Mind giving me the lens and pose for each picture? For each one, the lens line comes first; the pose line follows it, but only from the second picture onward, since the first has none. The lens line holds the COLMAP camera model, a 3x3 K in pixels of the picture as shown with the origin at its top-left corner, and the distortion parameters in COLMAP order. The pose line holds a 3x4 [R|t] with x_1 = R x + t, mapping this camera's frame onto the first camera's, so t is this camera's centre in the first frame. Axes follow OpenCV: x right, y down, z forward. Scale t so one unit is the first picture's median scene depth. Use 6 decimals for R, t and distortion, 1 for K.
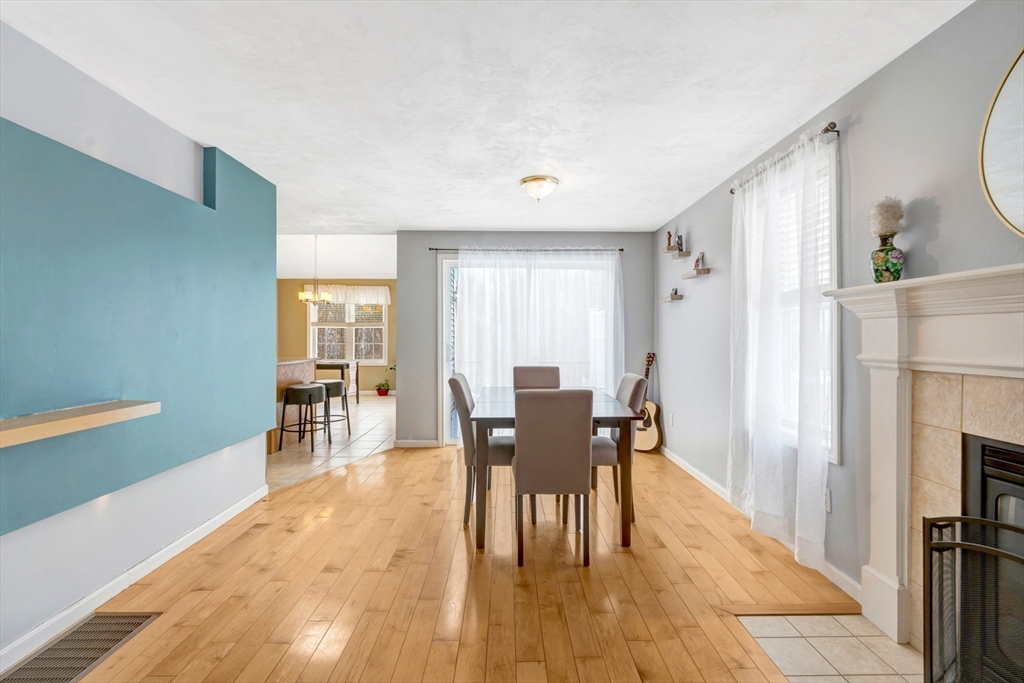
lens RADIAL K [[451.6, 0, 509.7], [0, 451.6, 334.7], [0, 0, 1]] dist [-0.034284, 0.000525]
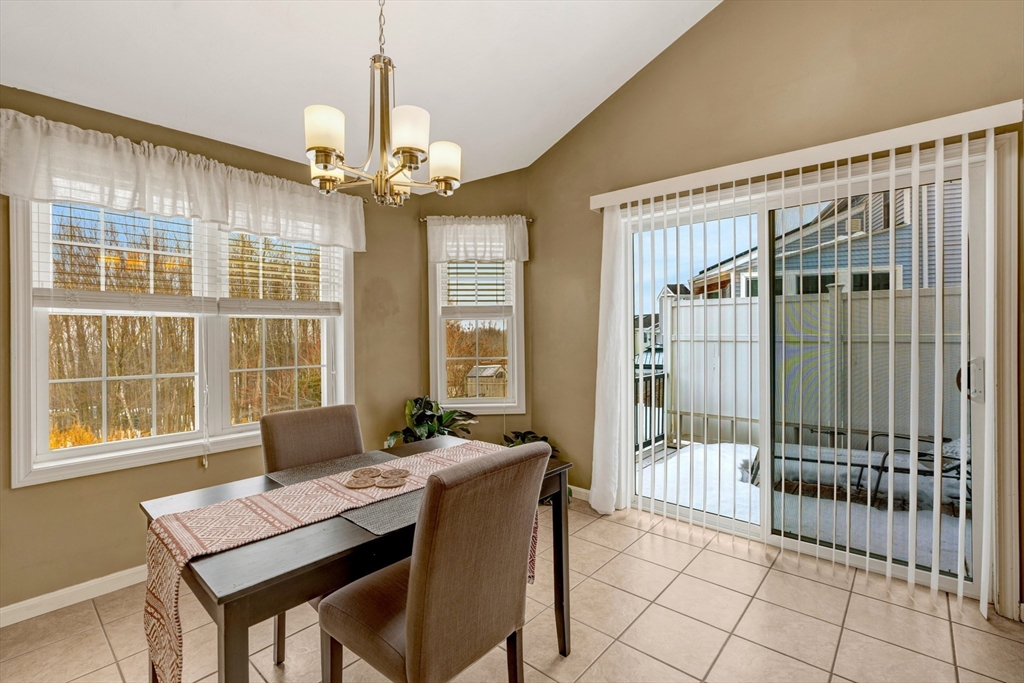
lens RADIAL K [[469.9, 0, 504.8], [0, 469.9, 328.8], [0, 0, 1]] dist [-0.014865, 0.006515]
pose [[0.663996, 0.000233, 0.747736, -0.467898], [-0.001364, 0.999999, 0.000900, -0.008511], [-0.747735, -0.001617, 0.663996, 0.678364]]
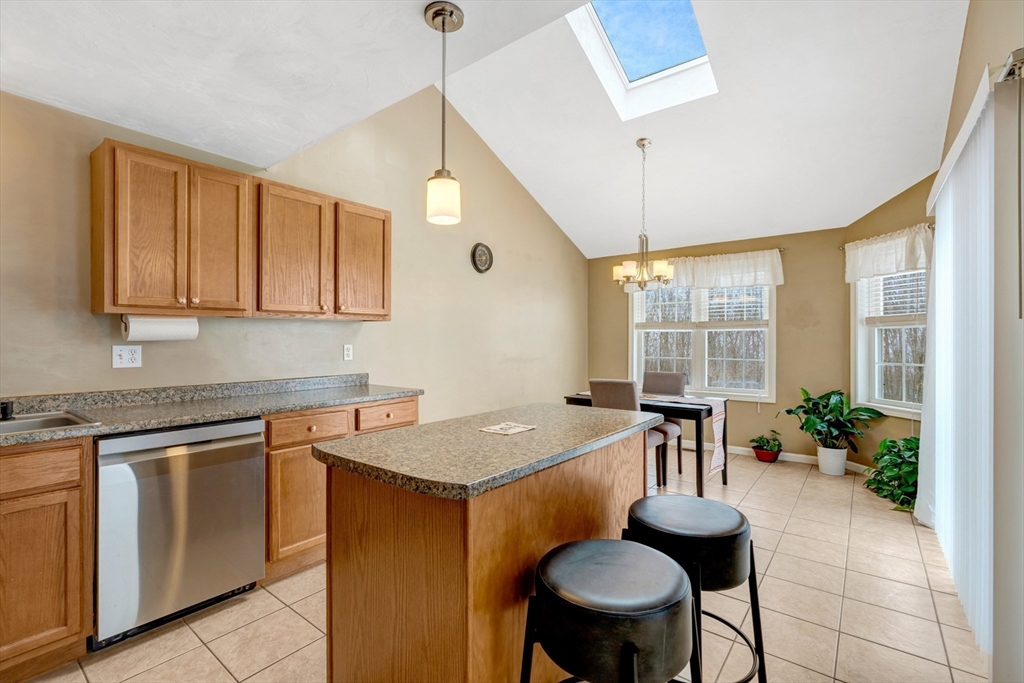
lens RADIAL K [[469.9, 0, 504.8], [0, 469.9, 328.8], [0, 0, 1]] dist [-0.014865, 0.006515]
pose [[0.772432, -0.009785, -0.635022, -0.172212], [-0.003823, 0.999792, -0.020056, -0.005175], [0.635086, 0.017920, 0.772233, 0.390382]]
